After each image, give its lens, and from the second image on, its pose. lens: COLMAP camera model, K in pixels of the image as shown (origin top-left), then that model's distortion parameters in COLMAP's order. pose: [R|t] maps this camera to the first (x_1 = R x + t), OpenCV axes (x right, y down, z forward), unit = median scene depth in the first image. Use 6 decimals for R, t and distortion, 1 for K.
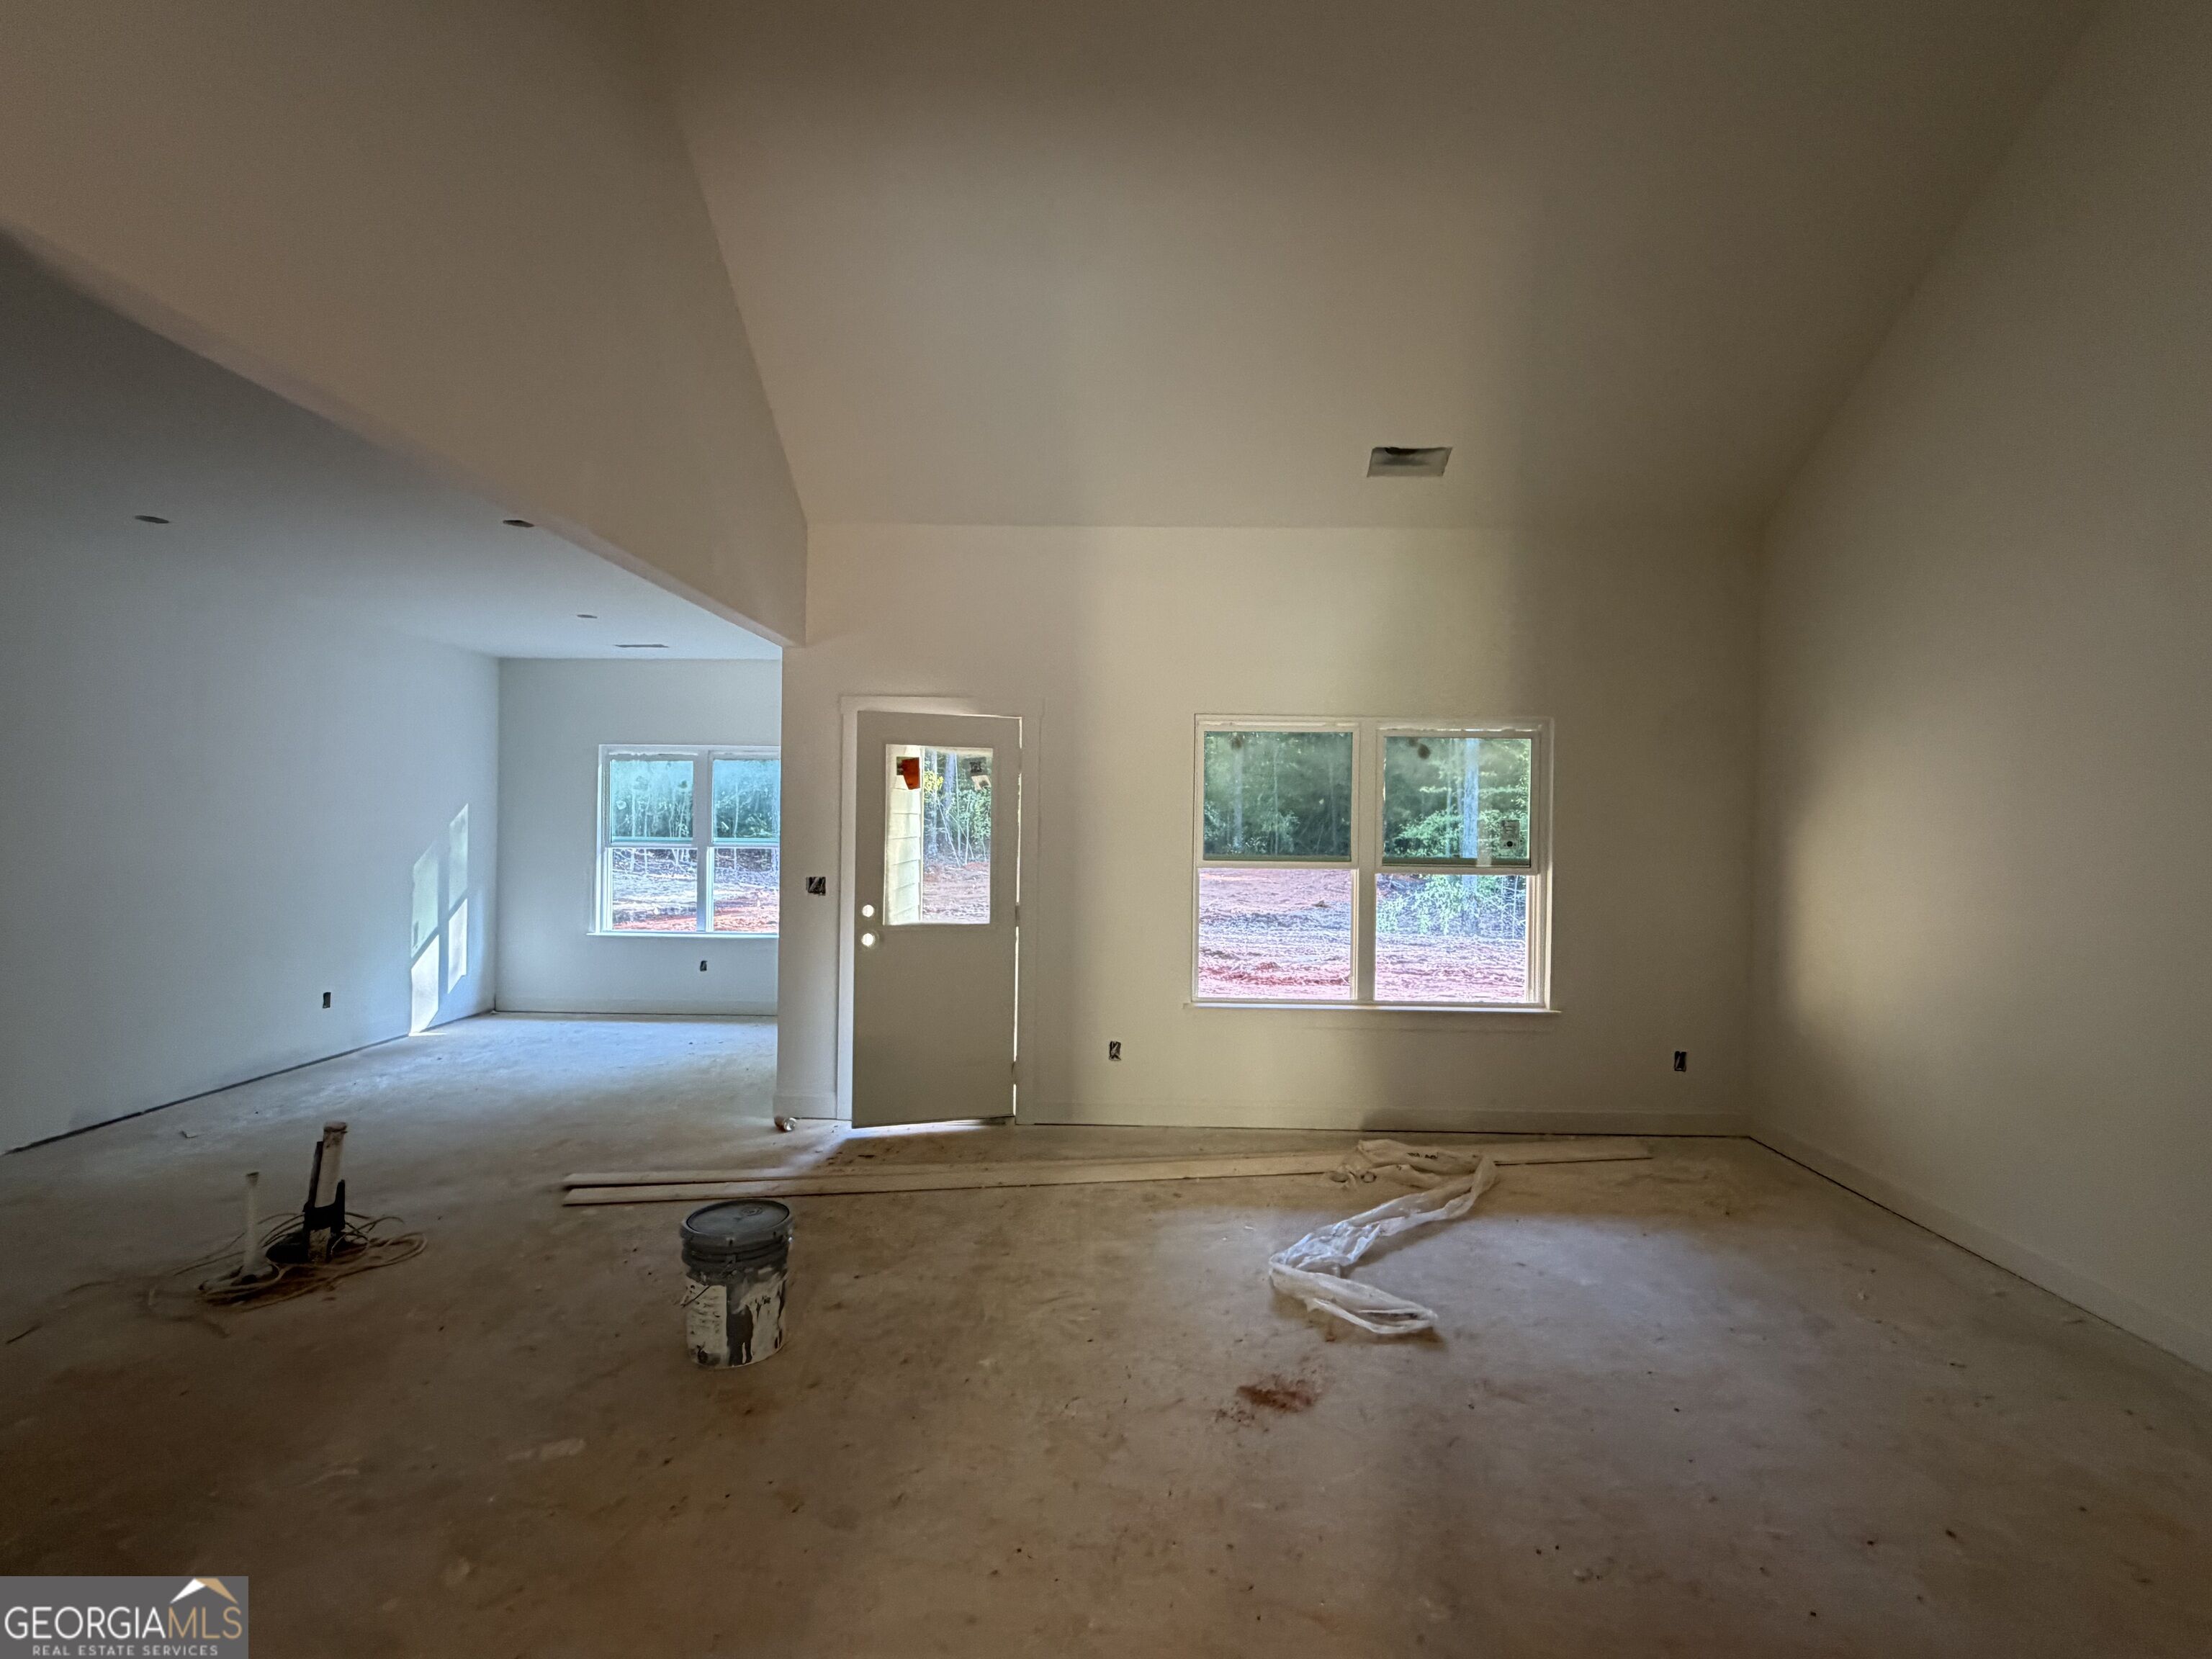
lens RADIAL K [[1036.3, 0, 1097.1], [0, 1036.3, 821.2], [0, 0, 1]] dist [-0.006076, 0.001852]
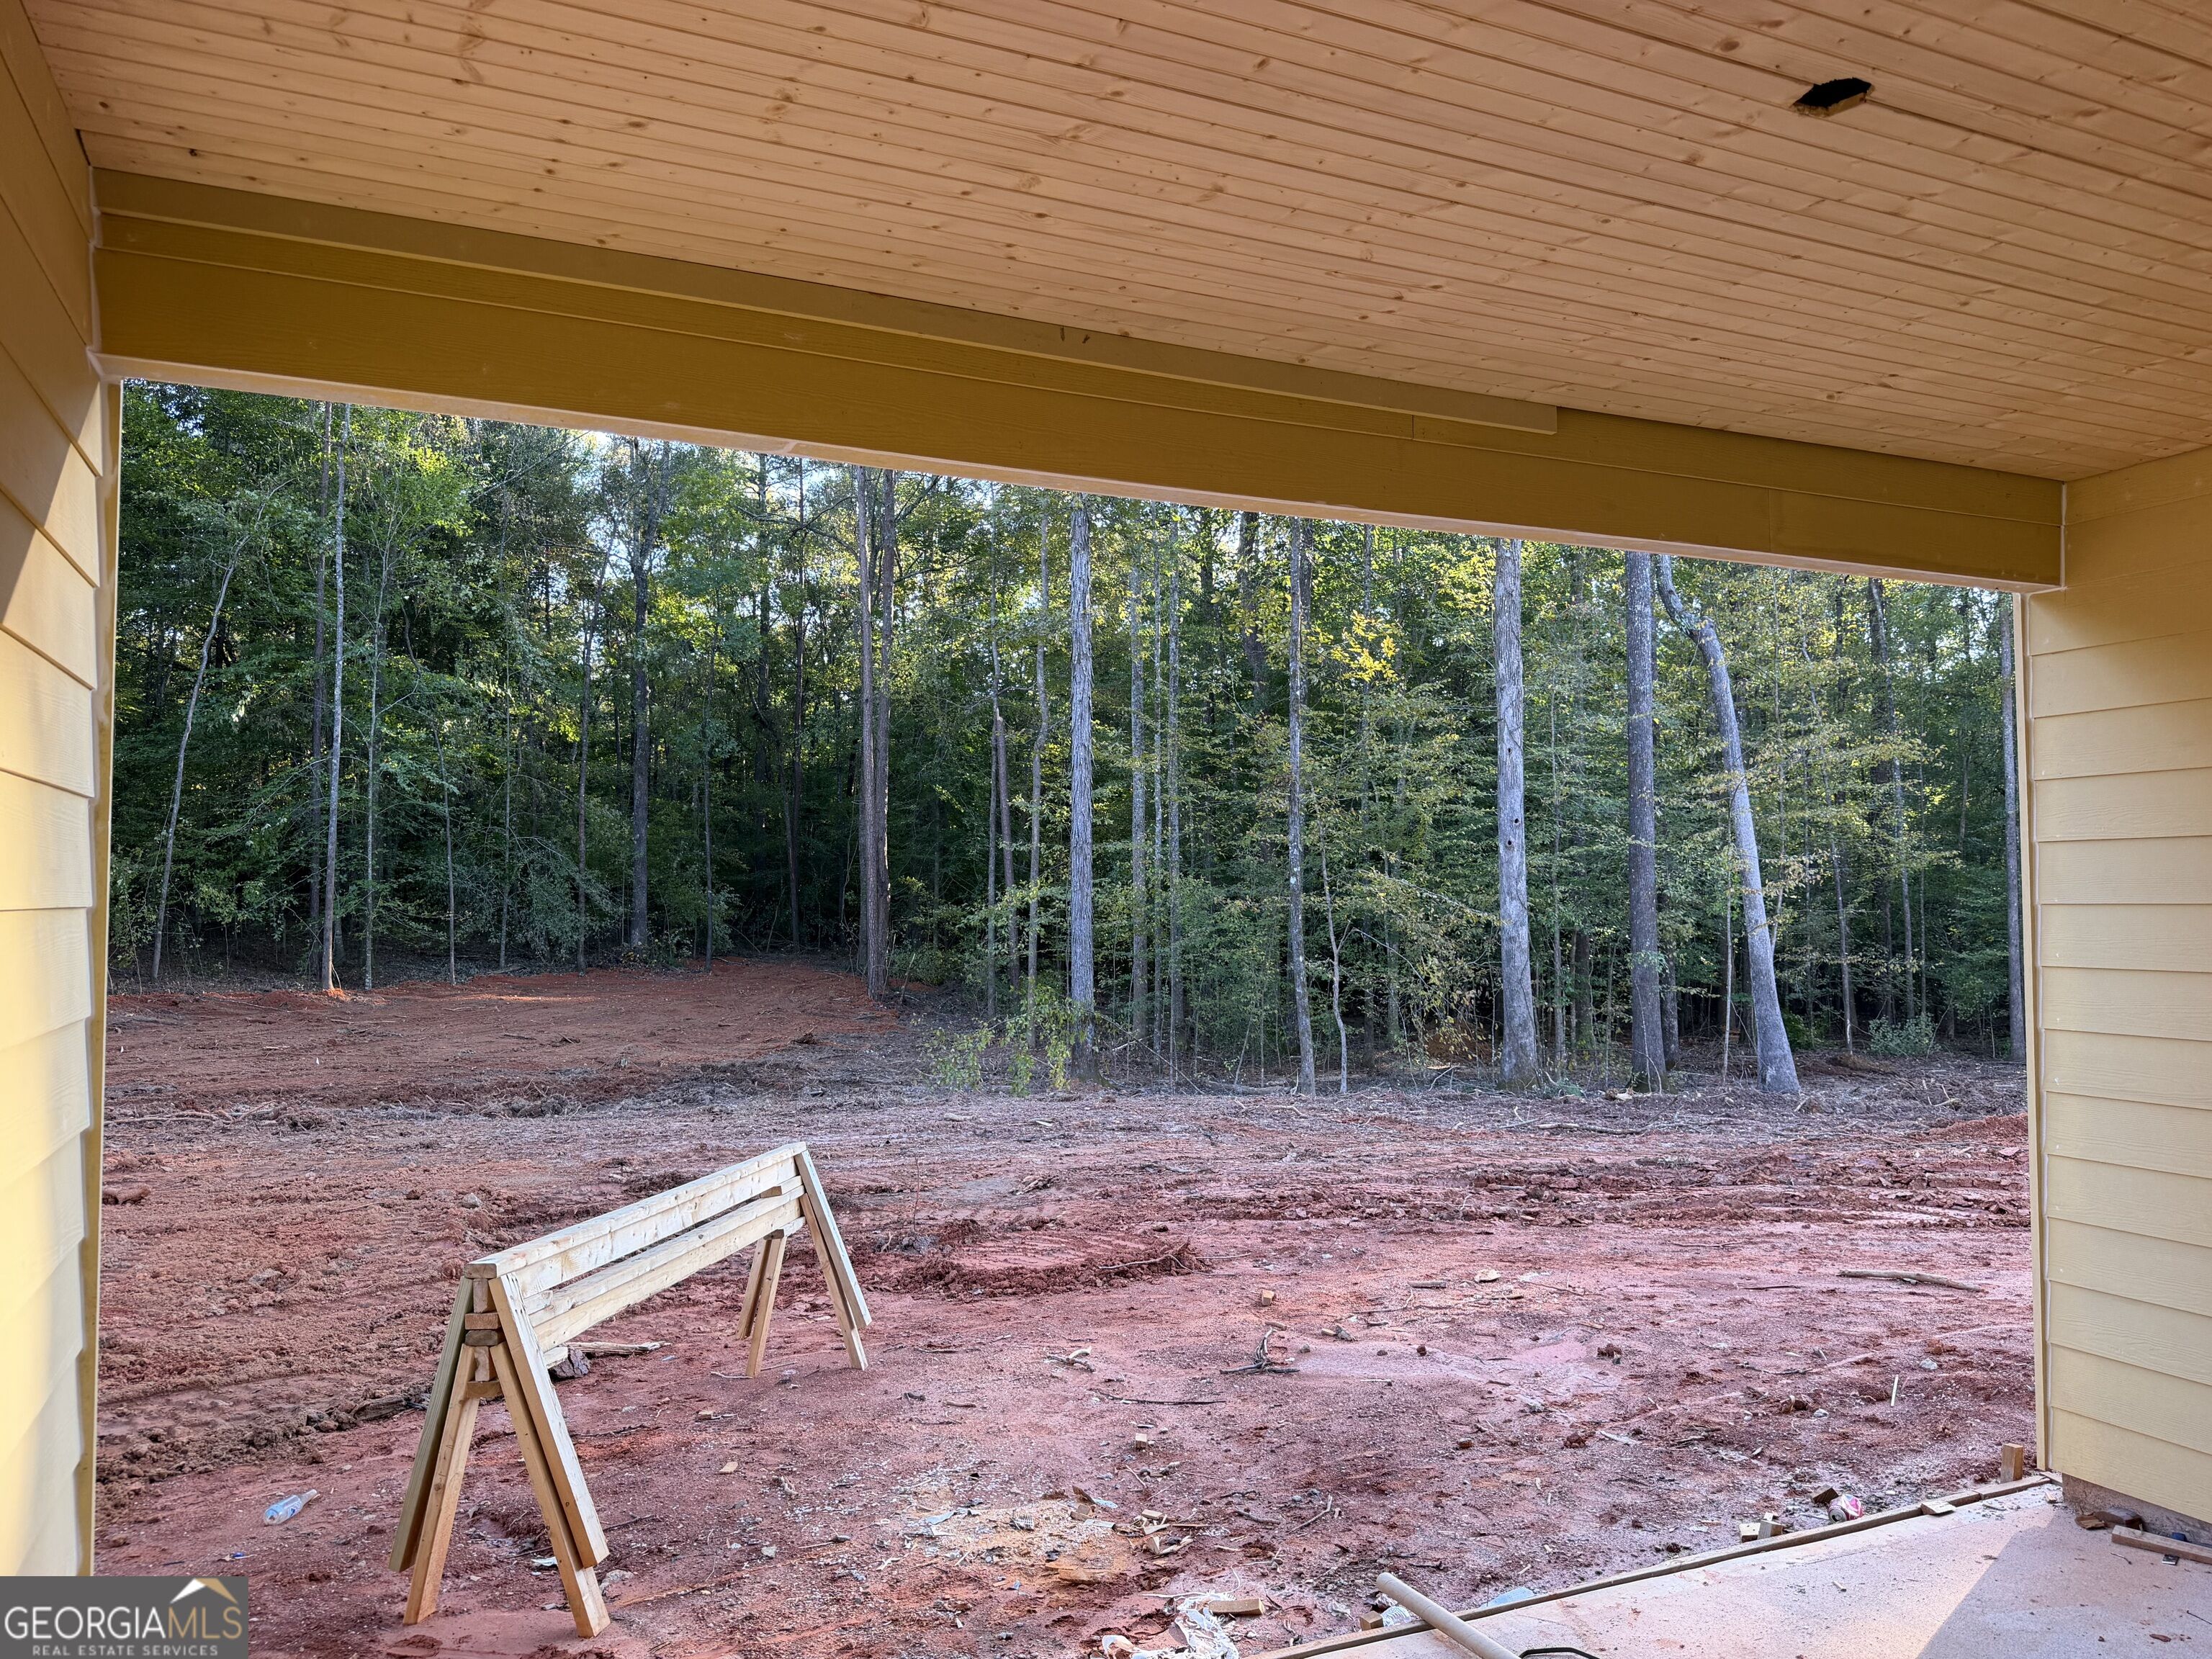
lens RADIAL K [[1534.3, 0, 1104.3], [0, 1534.3, 836.2], [0, 0, 1]] dist [0.059280, -0.075415]
pose [[0.895375, 0.002211, 0.445307, -0.214125], [0.015899, 0.999191, -0.036928, -0.010893], [-0.445028, 0.040144, 0.894616, 1.156123]]
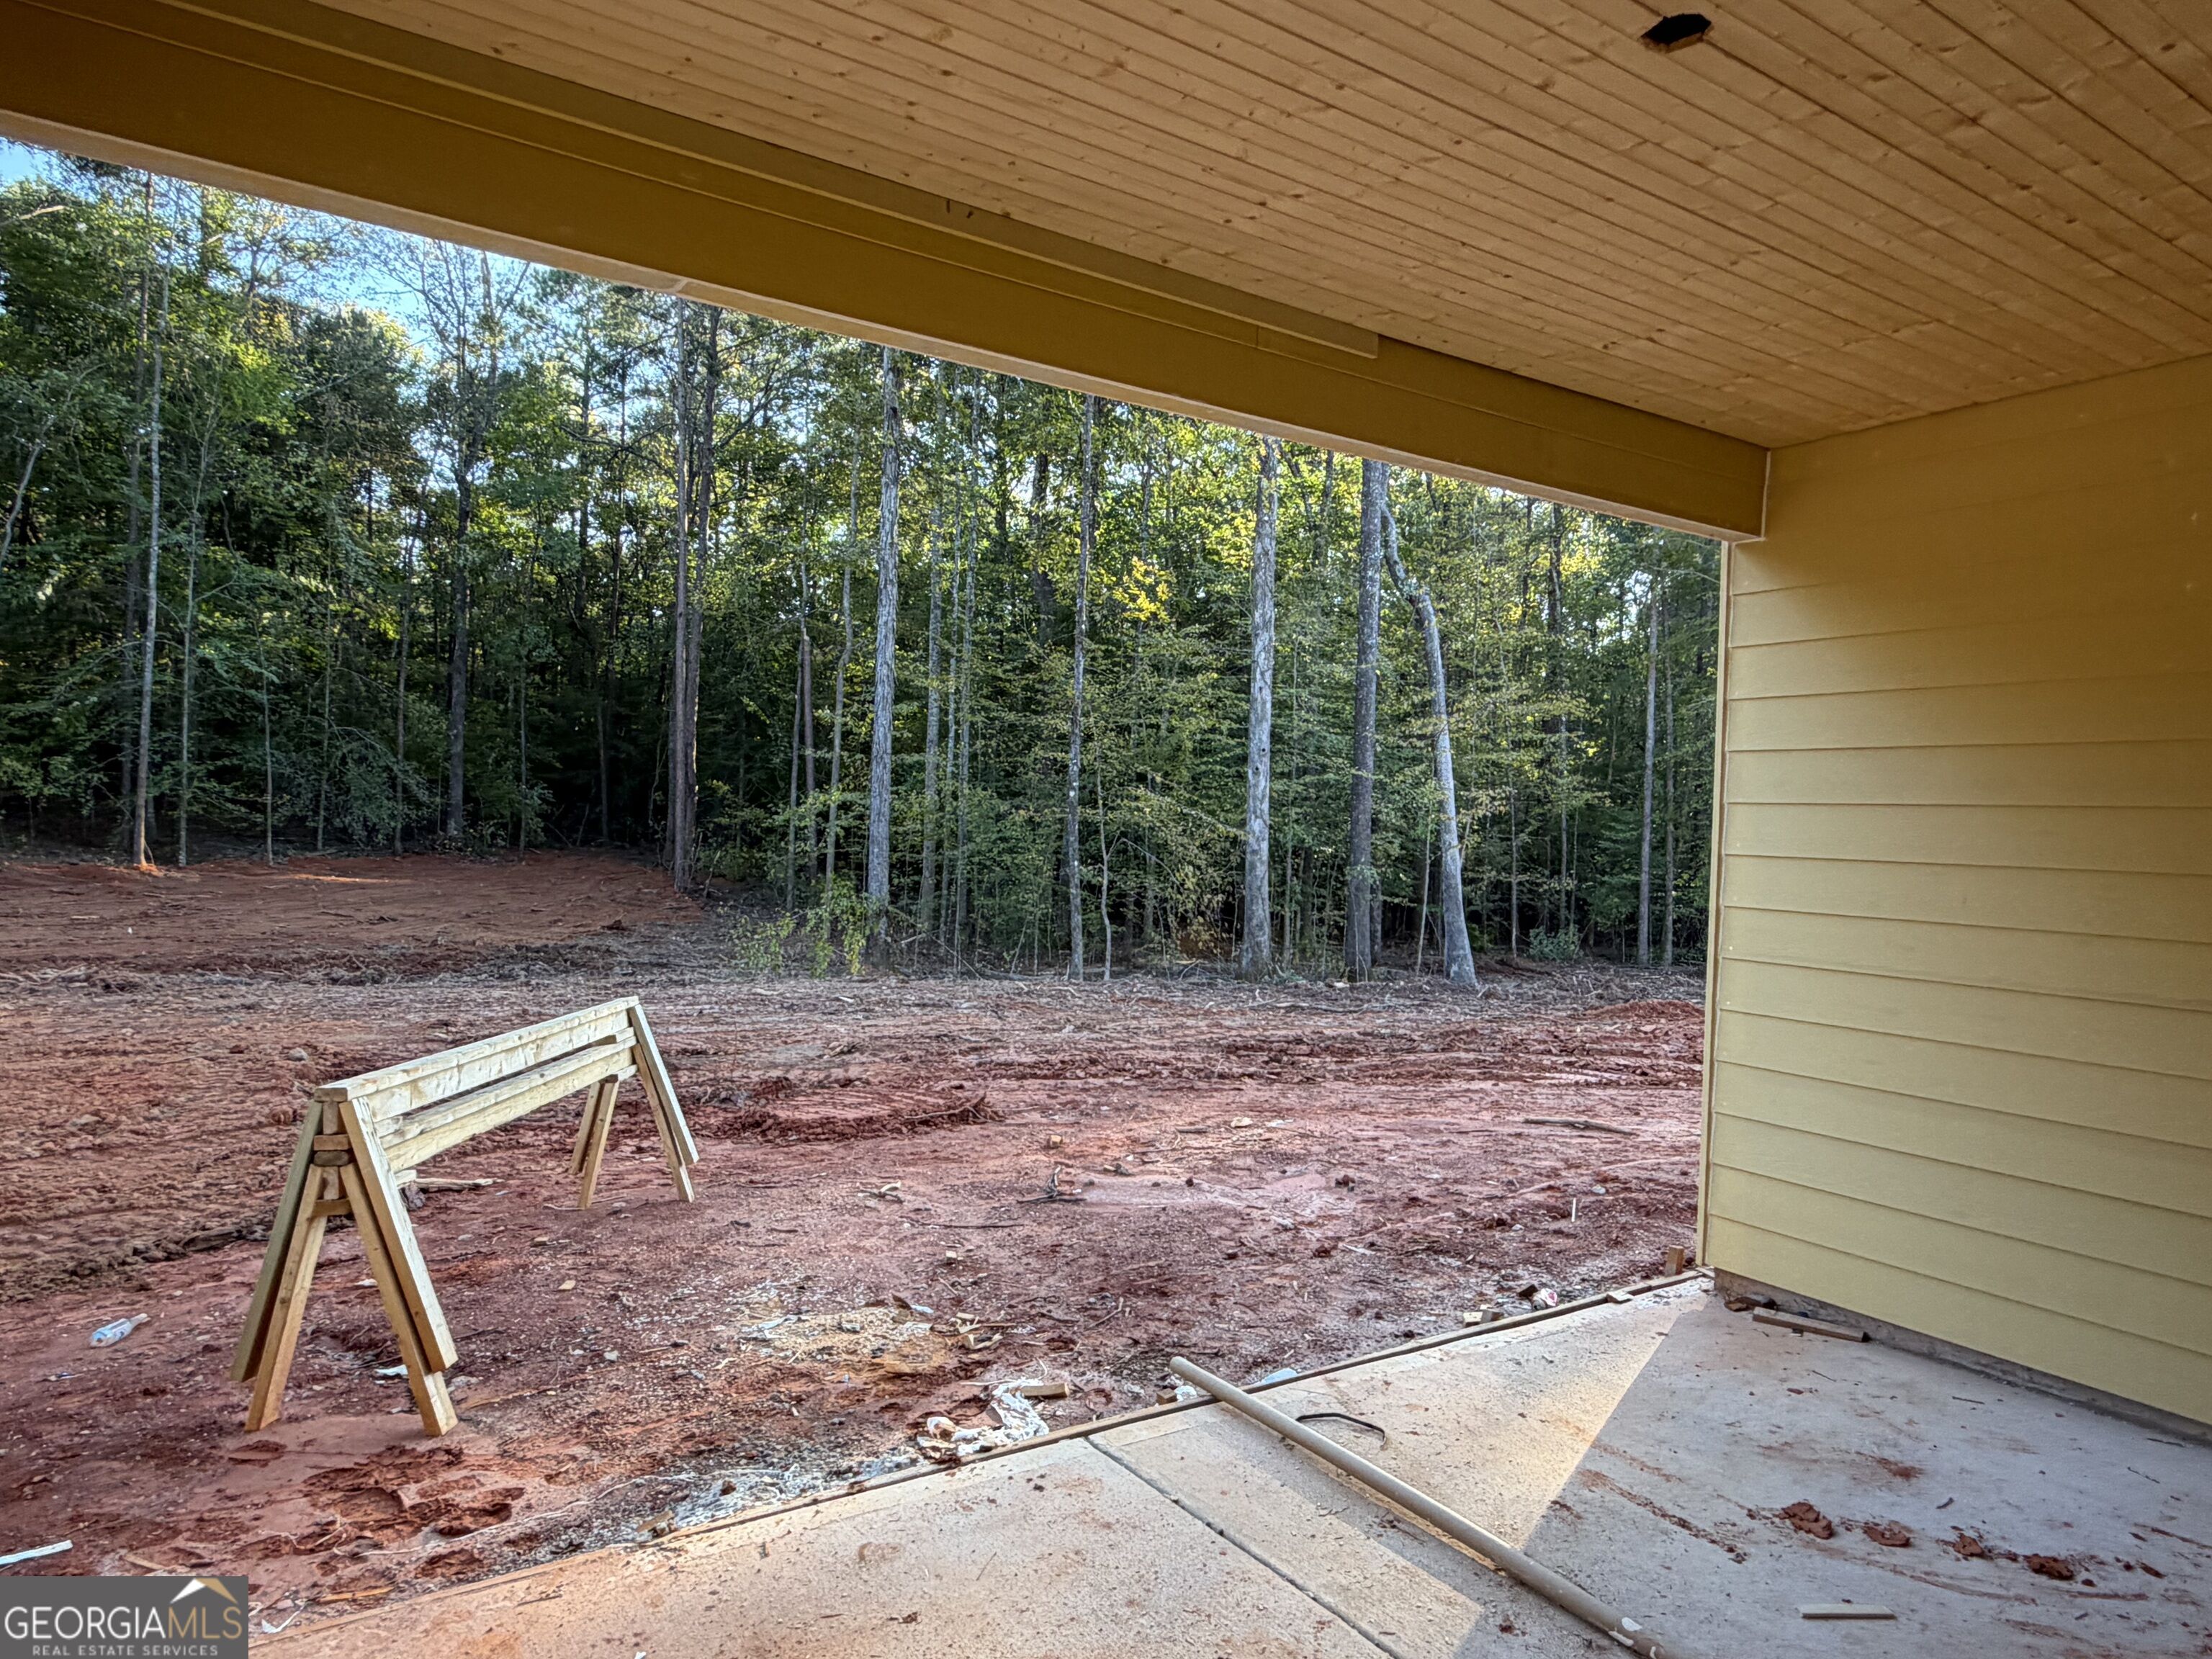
lens RADIAL K [[1358.1, 0, 1104.3], [0, 1358.1, 827.7], [0, 0, 1]] dist [0.003394, 0.002375]
pose [[0.816429, 0.010354, 0.577353, -0.228130], [-0.021644, 0.999685, 0.012680, 0.015995], [-0.577040, -0.022849, 0.816396, 1.193665]]
